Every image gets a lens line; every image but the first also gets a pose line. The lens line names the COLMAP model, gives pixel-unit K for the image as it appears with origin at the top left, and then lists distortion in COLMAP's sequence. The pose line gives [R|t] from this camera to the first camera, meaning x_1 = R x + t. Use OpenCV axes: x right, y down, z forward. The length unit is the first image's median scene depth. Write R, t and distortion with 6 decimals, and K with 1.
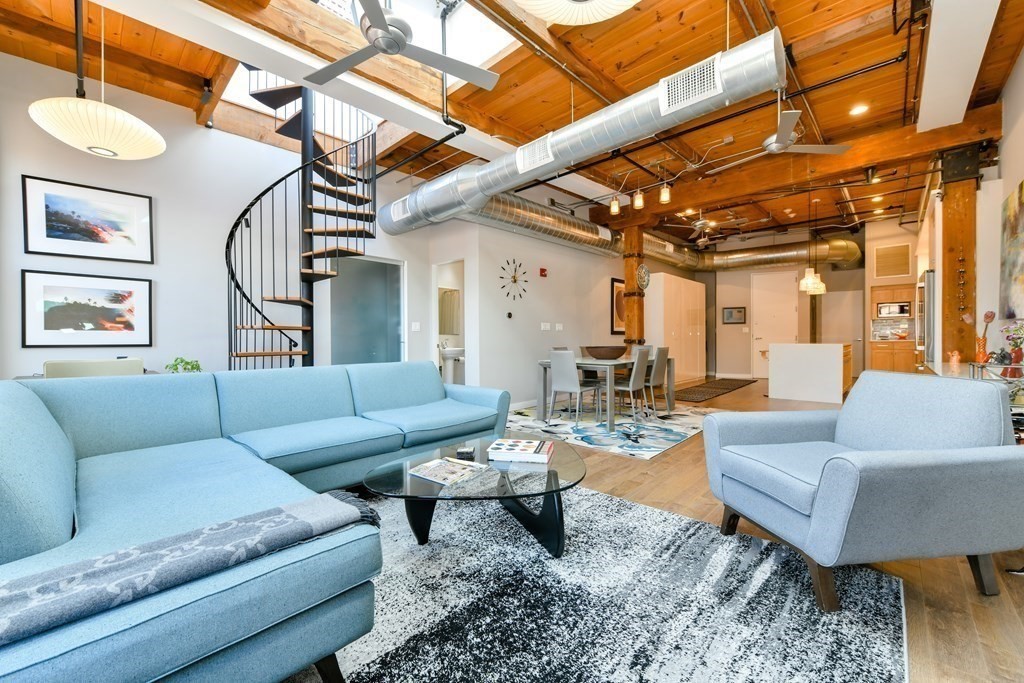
lens RADIAL K [[408.7, 0, 517.7], [0, 408.7, 343.0], [0, 0, 1]] dist [-0.000129, -0.002692]
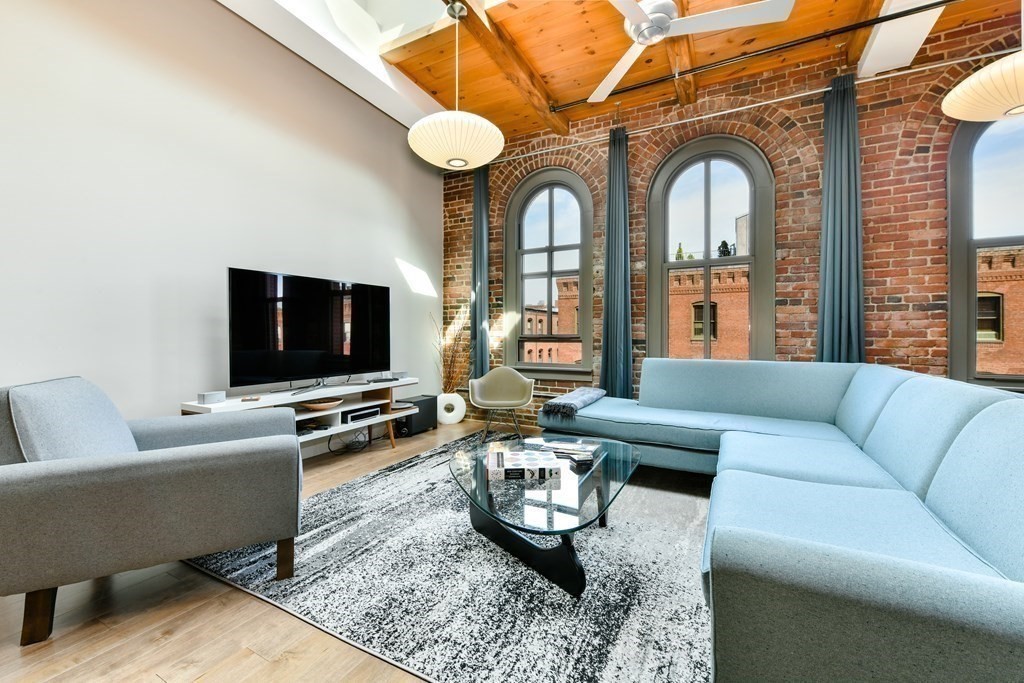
lens RADIAL K [[412.8, 0, 514.9], [0, 412.8, 337.6], [0, 0, 1]] dist [-0.000771, -0.002750]
pose [[-0.967936, 0.005149, -0.251143, 0.119079], [0.001219, 0.999874, 0.015802, -0.008457], [0.251193, 0.014989, -0.967821, 0.910422]]
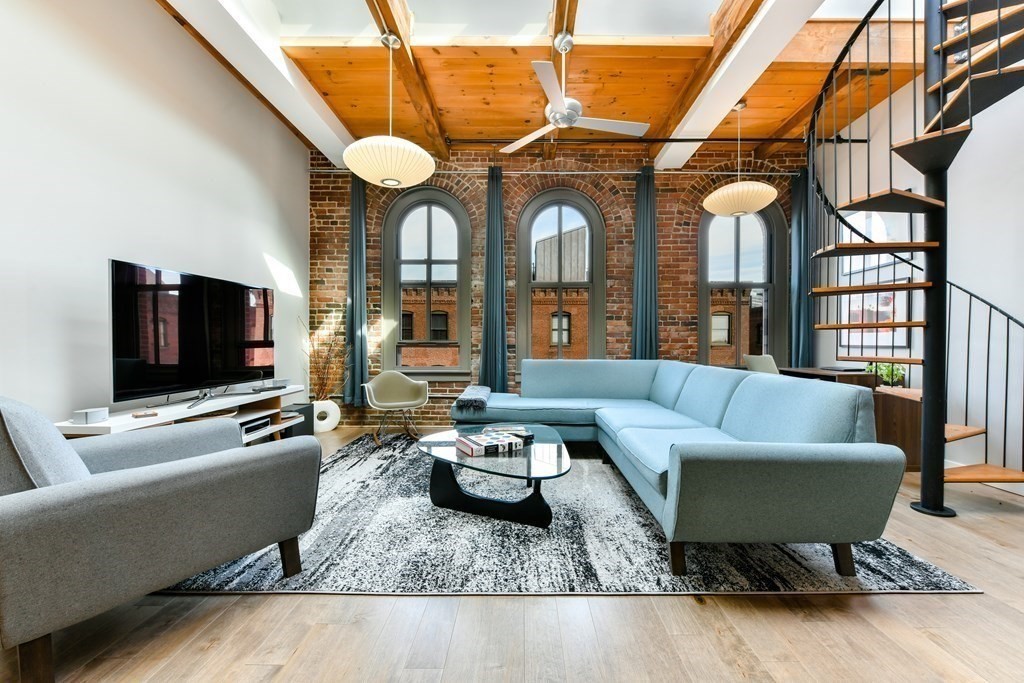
lens RADIAL K [[408.7, 0, 517.2], [0, 408.7, 345.2], [0, 0, 1]] dist [-0.000129, -0.002692]
pose [[-0.745831, 0.009286, -0.666070, 0.334913], [-0.006084, 0.999766, 0.020750, -0.010557], [0.666107, 0.019528, -0.745601, 0.924208]]
